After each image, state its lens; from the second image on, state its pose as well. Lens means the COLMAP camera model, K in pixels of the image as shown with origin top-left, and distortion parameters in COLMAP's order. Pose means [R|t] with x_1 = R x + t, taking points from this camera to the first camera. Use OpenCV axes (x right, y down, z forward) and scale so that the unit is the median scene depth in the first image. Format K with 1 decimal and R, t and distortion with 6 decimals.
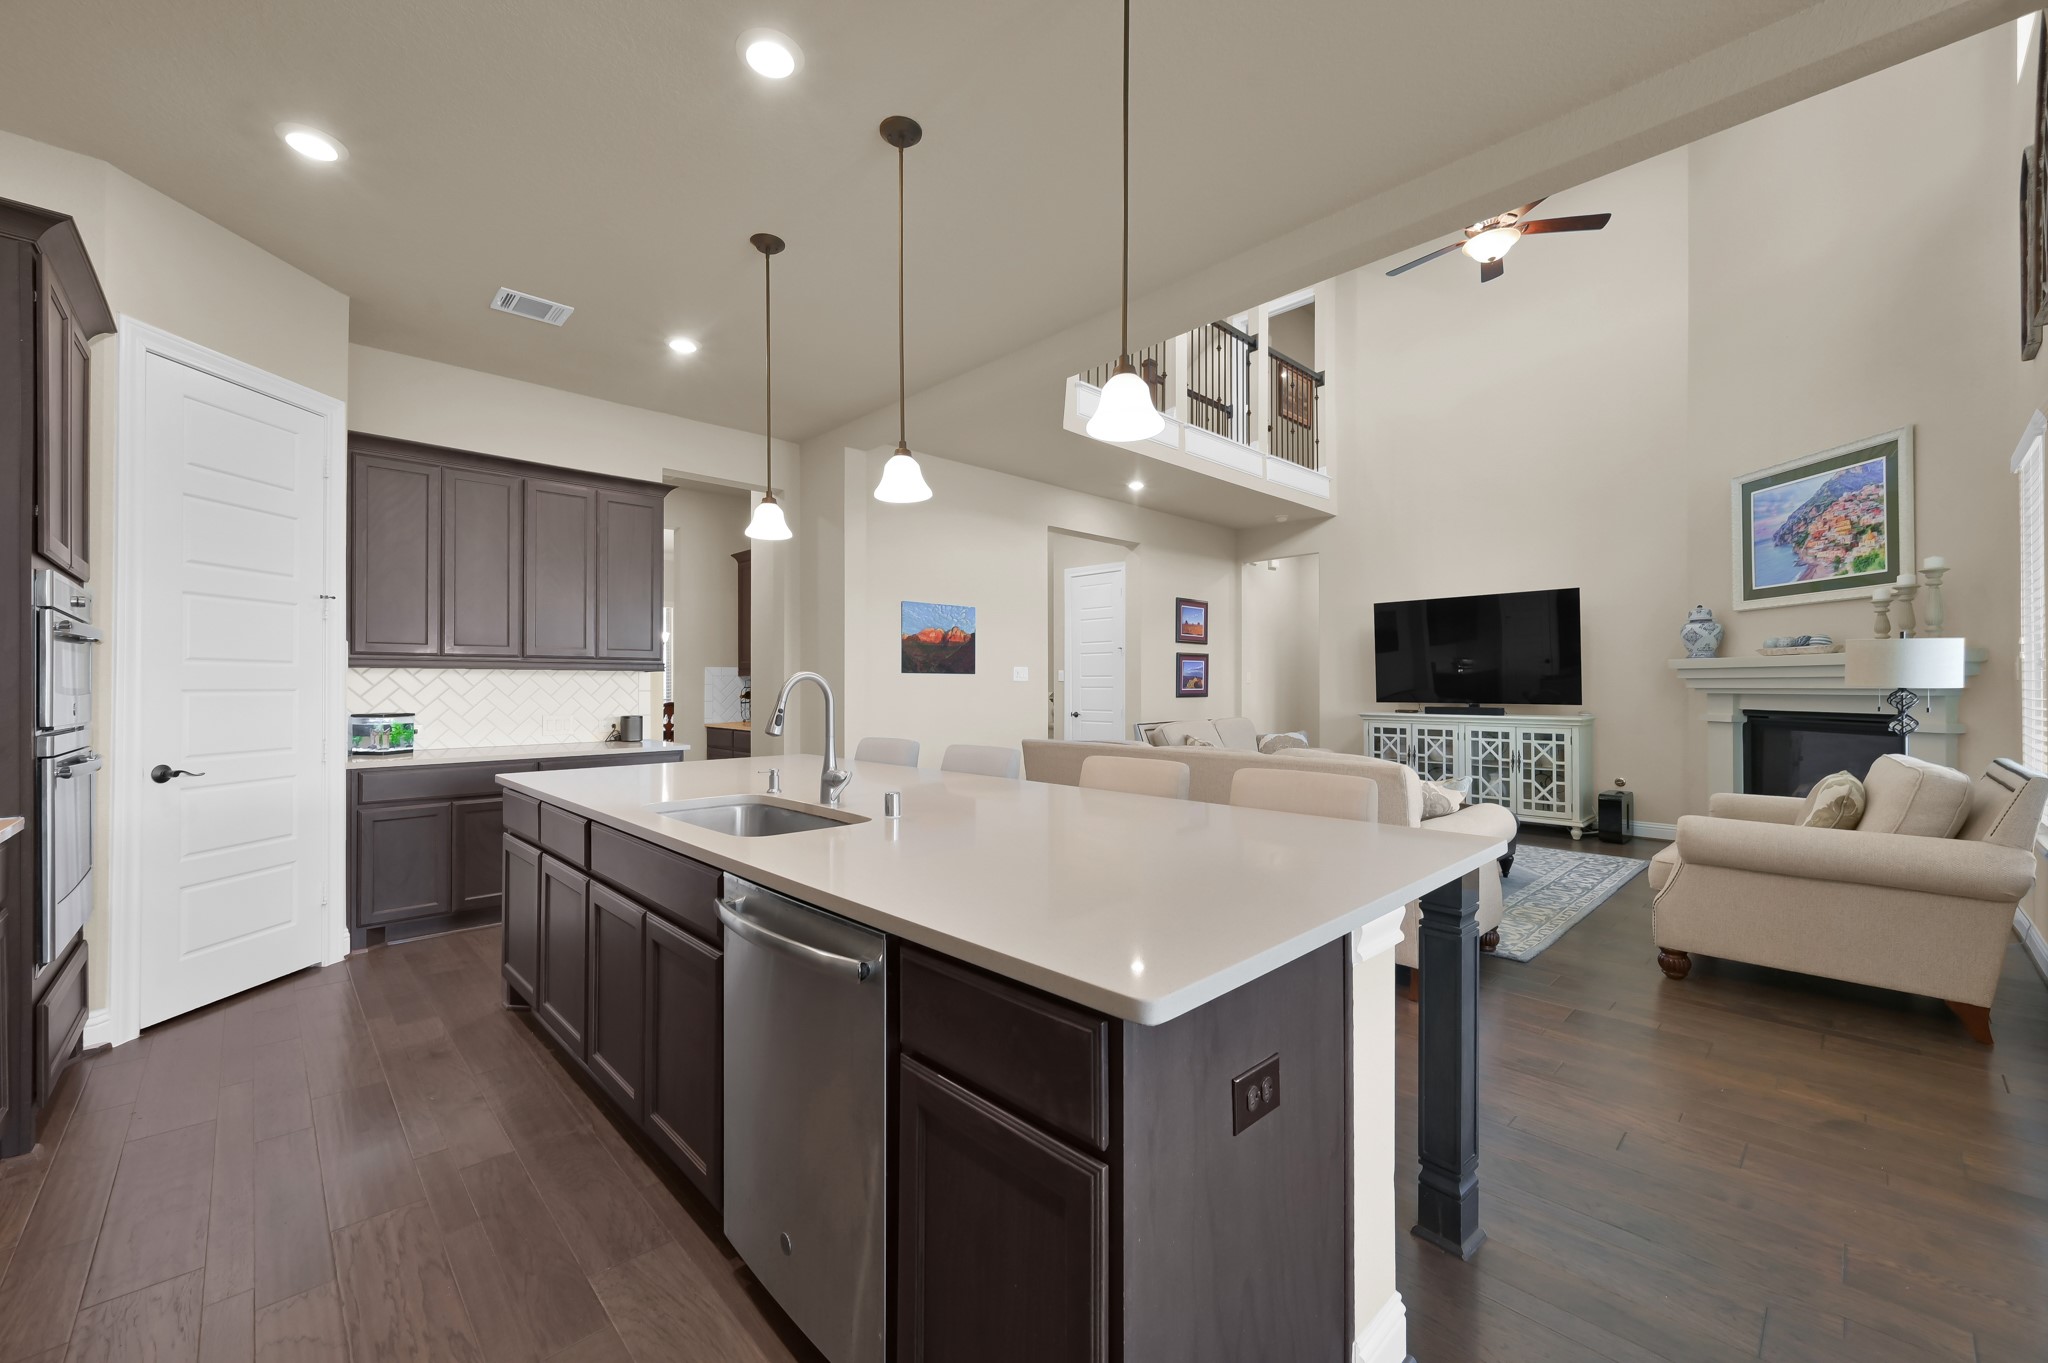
lens RADIAL K [[812.1, 0, 1022.8], [0, 812.1, 679.8], [0, 0, 1]] dist [0.003530, 0.000163]
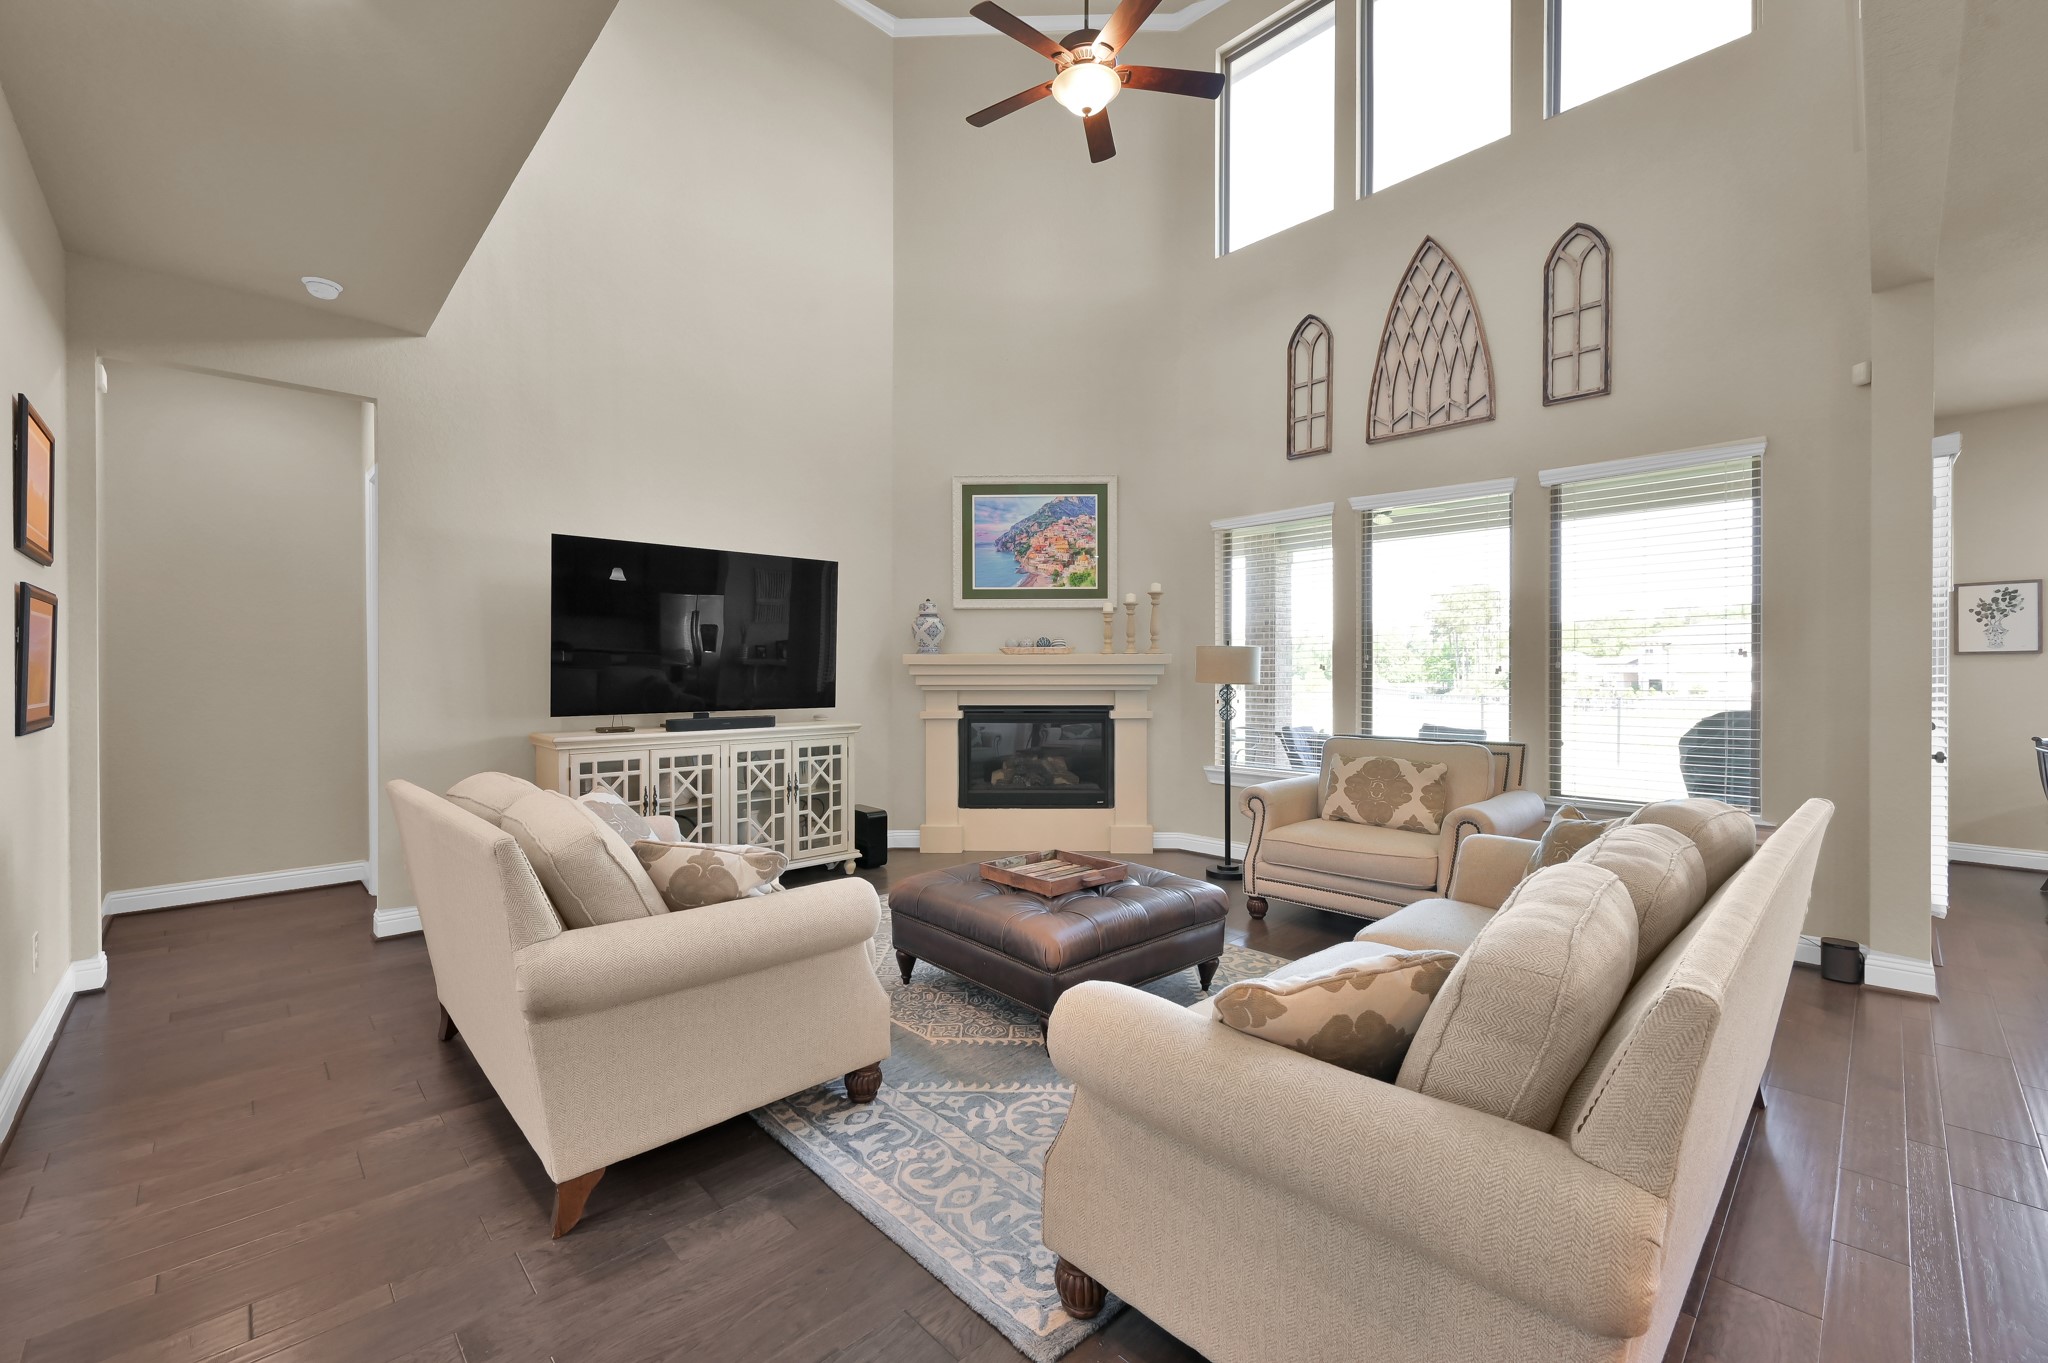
lens RADIAL K [[827.7, 0, 1021.2], [0, 827.7, 682.7], [0, 0, 1]] dist [-0.000919, -0.000294]
pose [[-0.000306, -0.009554, 0.999954, -0.137871], [-0.004478, 0.999944, 0.009553, -0.002145], [-0.999990, -0.004475, -0.000348, 0.822897]]
